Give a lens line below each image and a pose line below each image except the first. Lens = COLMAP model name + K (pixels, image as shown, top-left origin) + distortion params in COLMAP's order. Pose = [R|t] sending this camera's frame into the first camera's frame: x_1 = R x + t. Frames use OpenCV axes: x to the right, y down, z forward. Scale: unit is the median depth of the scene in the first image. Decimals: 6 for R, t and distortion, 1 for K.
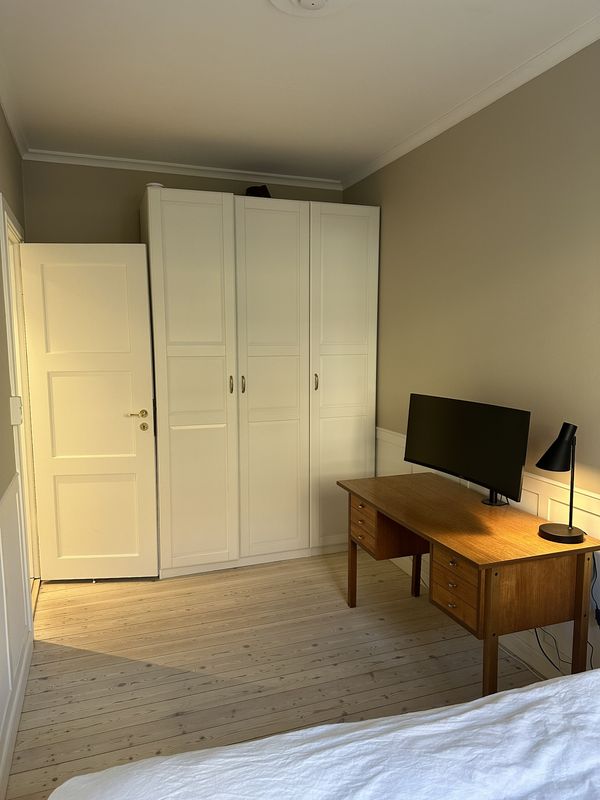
lens RADIAL K [[566.2, 0, 298.2], [0, 566.2, 400.5], [0, 0, 1]] dist [0.001911, 0.000901]
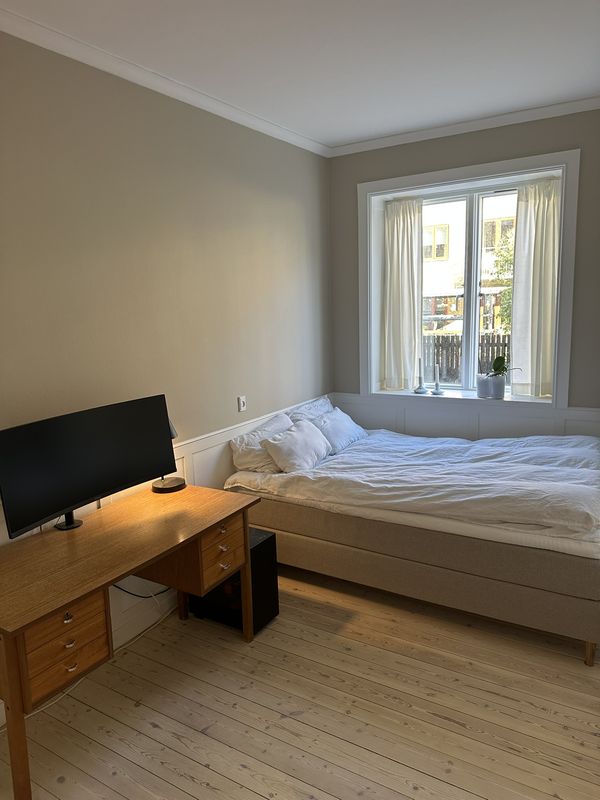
lens RADIAL K [[566.2, 0, 298.0], [0, 566.2, 399.2], [0, 0, 1]] dist [0.001911, 0.000901]
pose [[-0.624367, -0.100636, 0.774621, -0.545858], [0.121290, 0.967148, 0.223411, -0.164464], [-0.771657, 0.233445, -0.591650, 1.228117]]
